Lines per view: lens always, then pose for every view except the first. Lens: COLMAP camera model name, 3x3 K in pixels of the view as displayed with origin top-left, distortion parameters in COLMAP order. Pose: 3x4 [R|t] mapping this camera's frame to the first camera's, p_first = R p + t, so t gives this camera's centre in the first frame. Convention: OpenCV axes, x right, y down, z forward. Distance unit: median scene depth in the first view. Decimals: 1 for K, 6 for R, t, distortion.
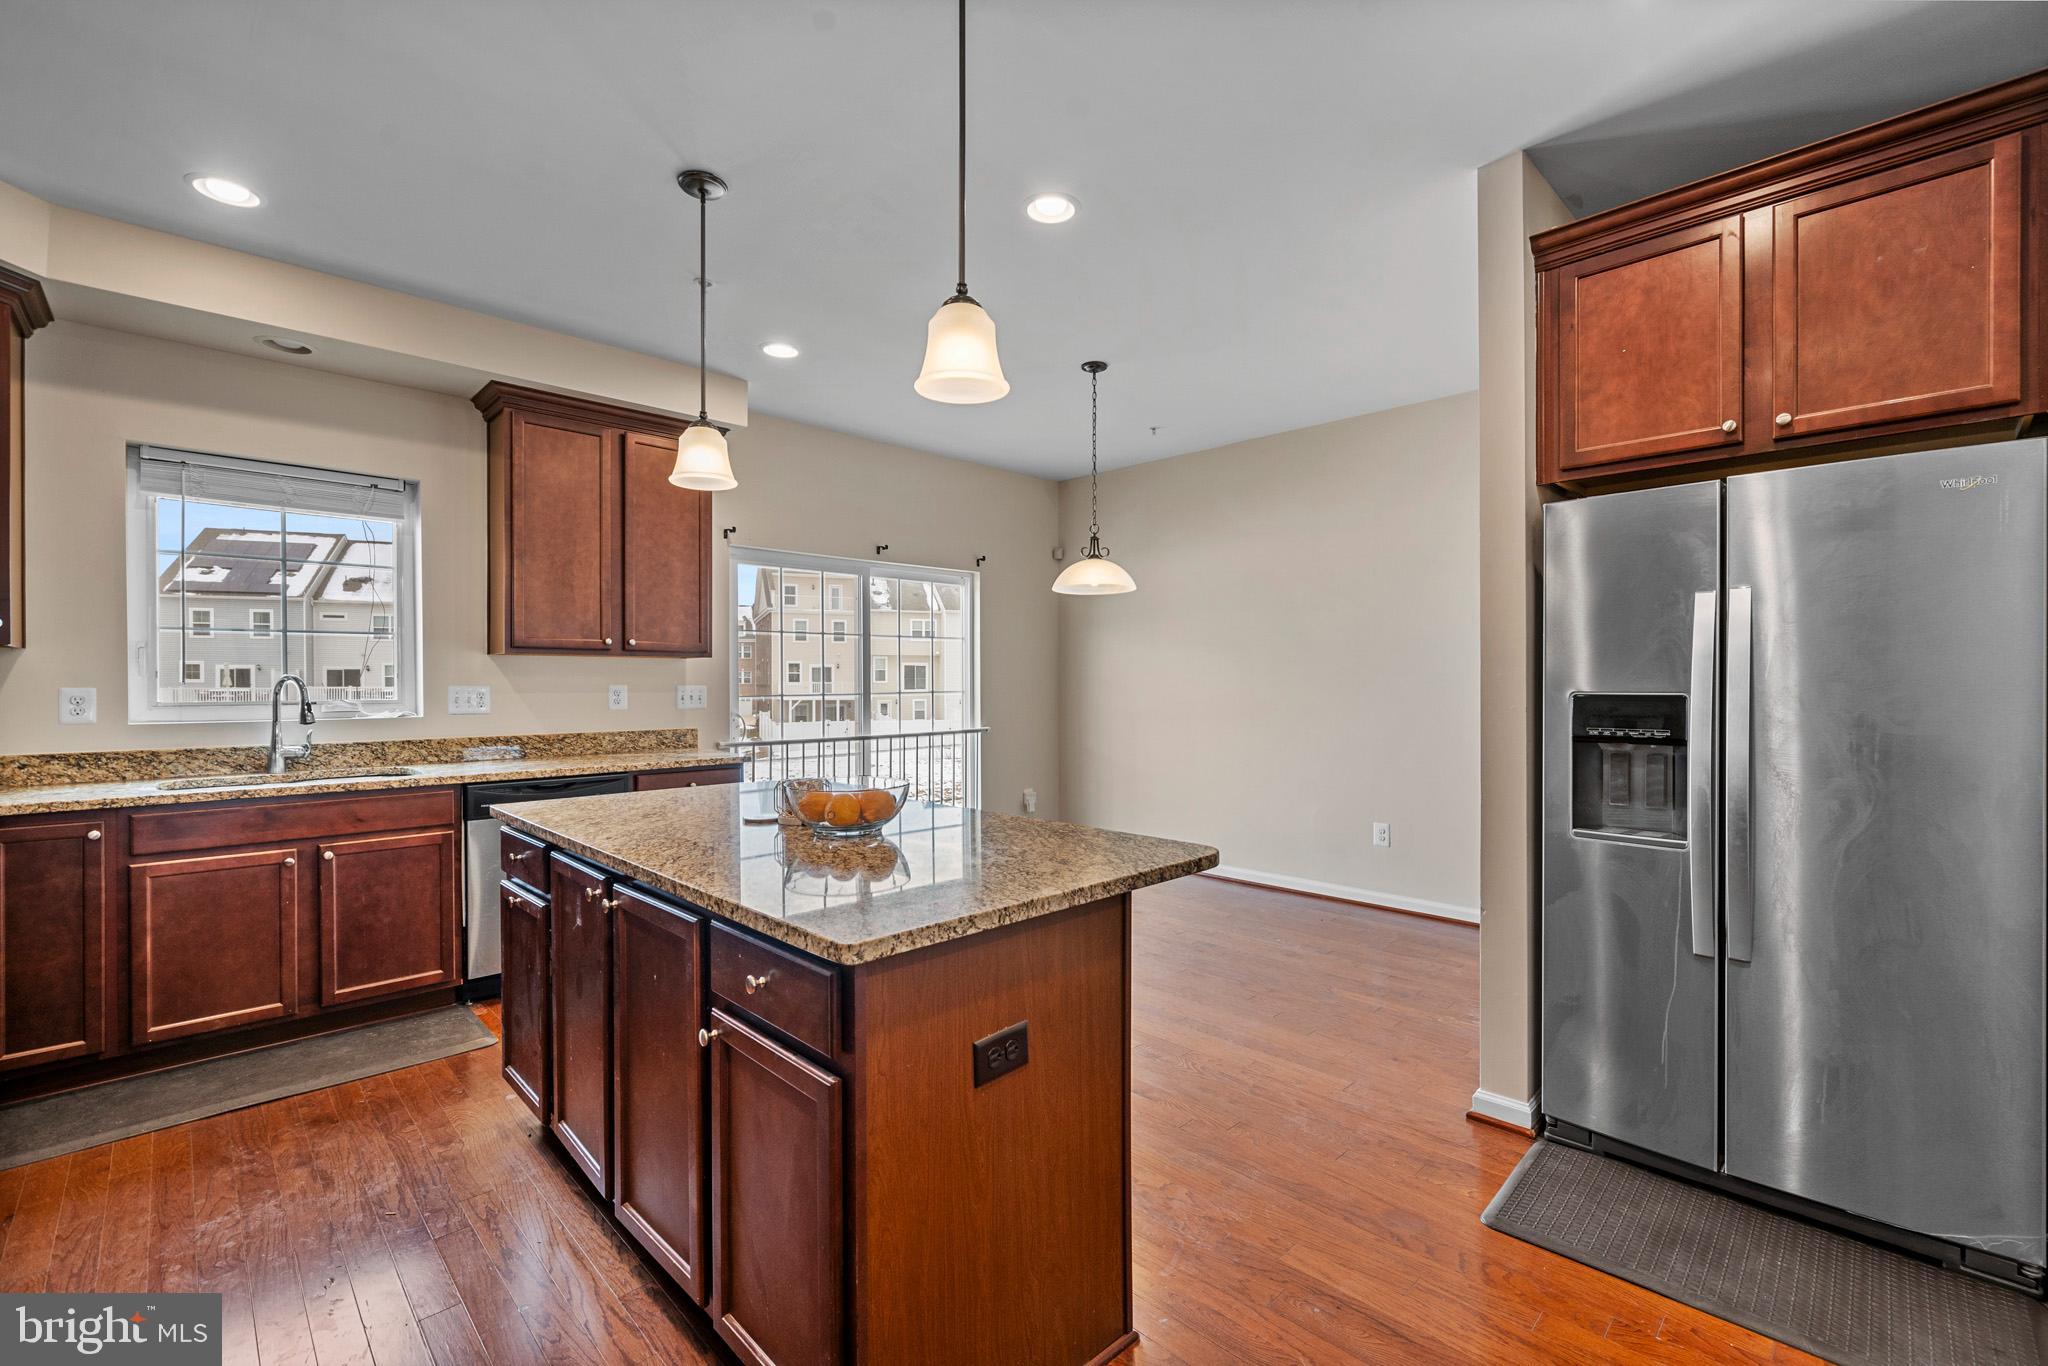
lens RADIAL K [[880.2, 0, 1046.5], [0, 880.2, 690.4], [0, 0, 1]] dist [-0.006850, 0.000319]
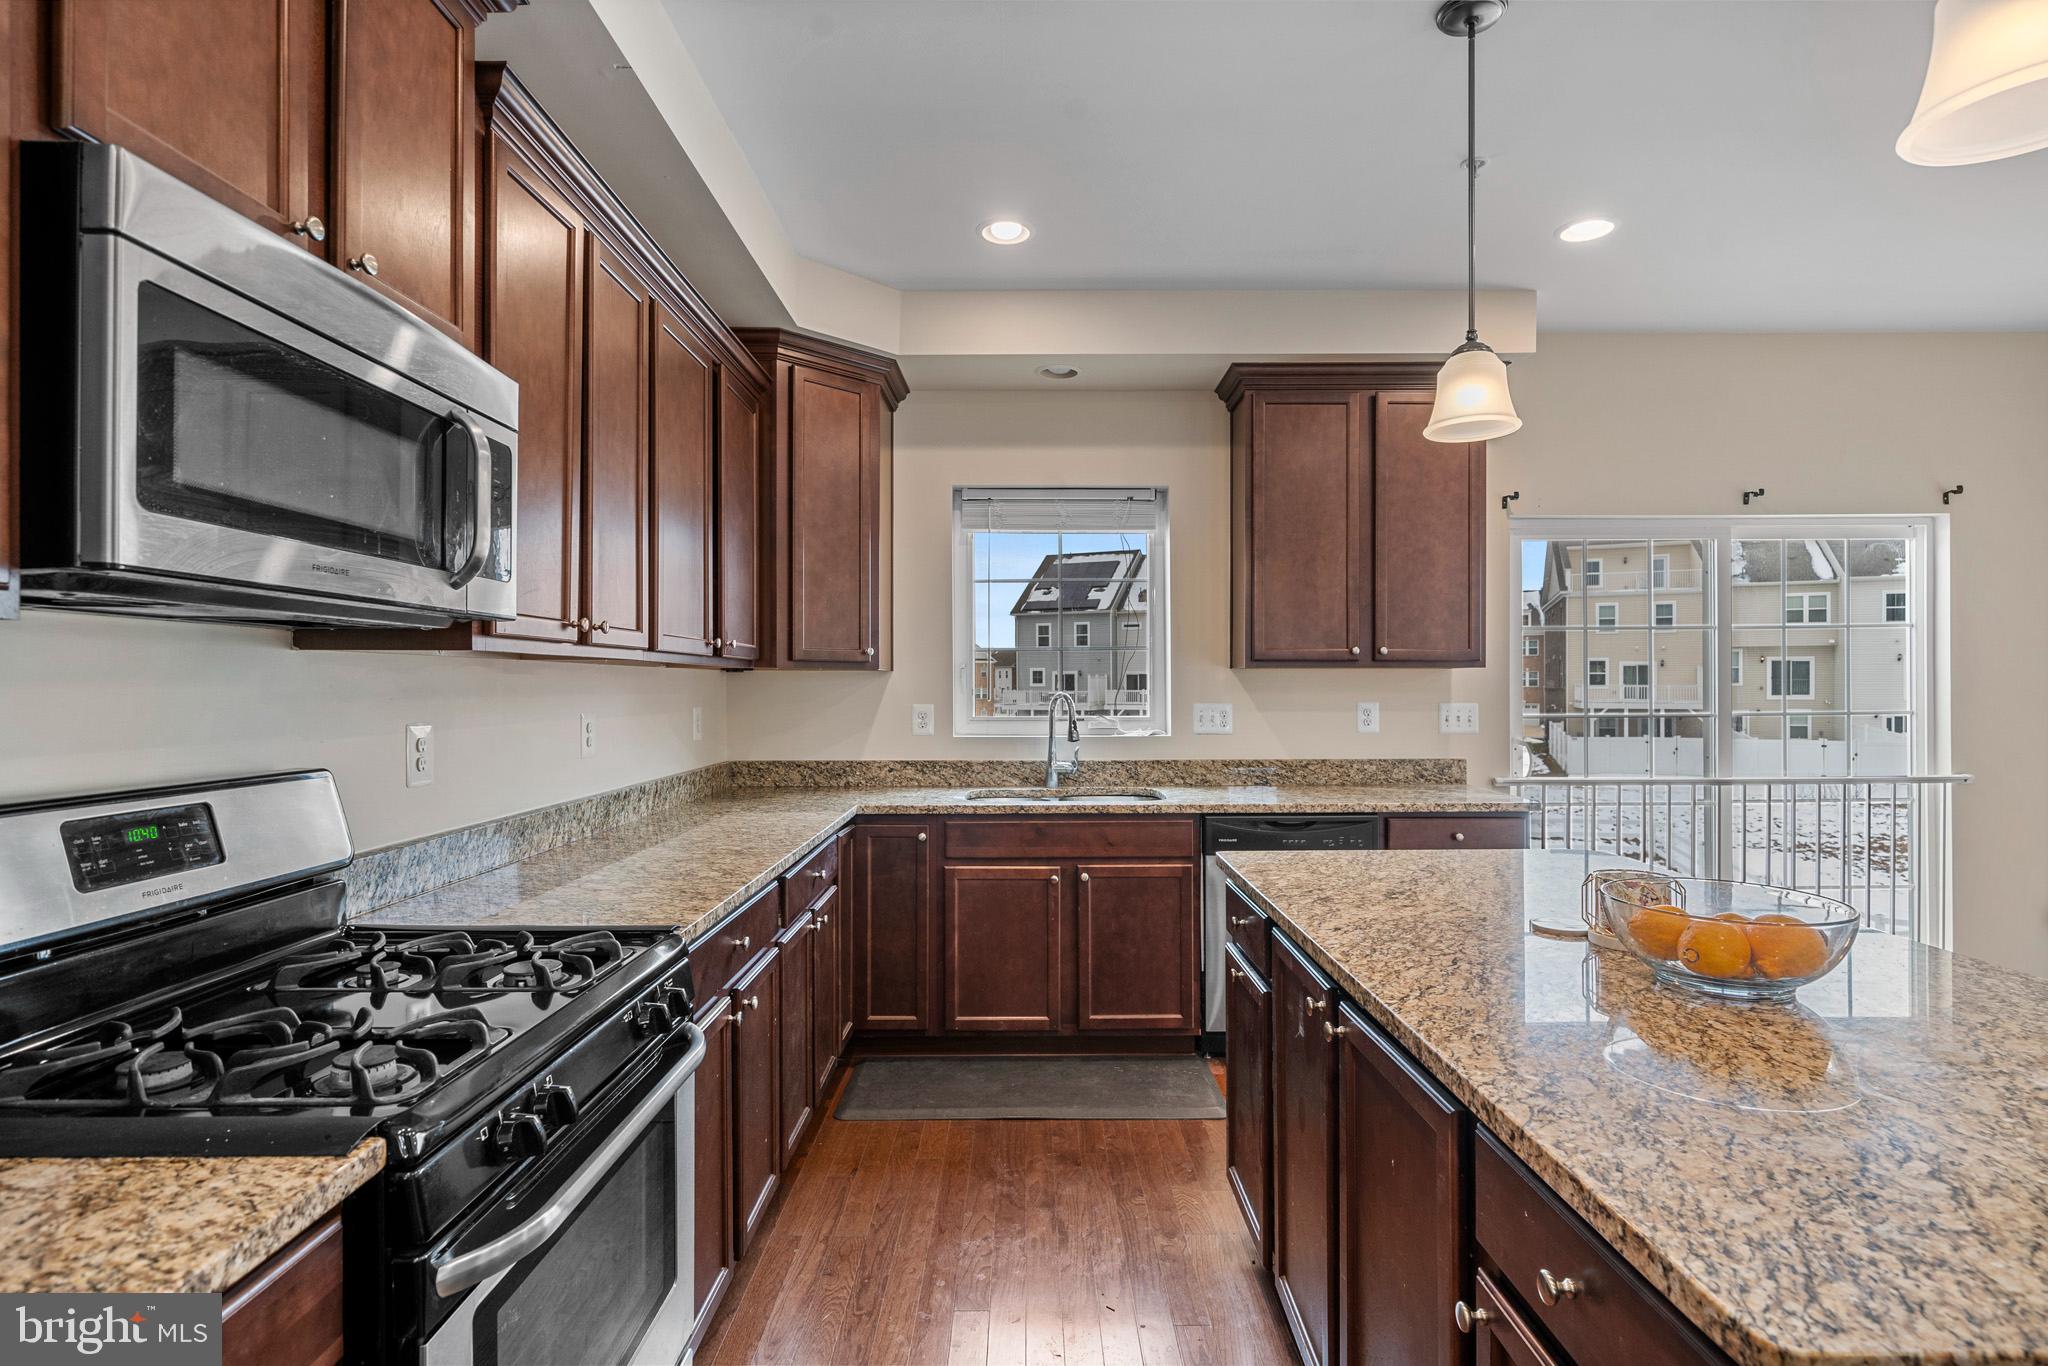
lens RADIAL K [[1020.9, 0, 1025.7], [0, 1020.9, 685.0], [0, 0, 1]] dist [0.005016, -0.000147]
pose [[0.704649, -0.001098, -0.709555, -0.049889], [-0.005306, 0.999963, -0.006817, -0.020022], [0.709536, 0.008568, 0.704617, 0.140804]]
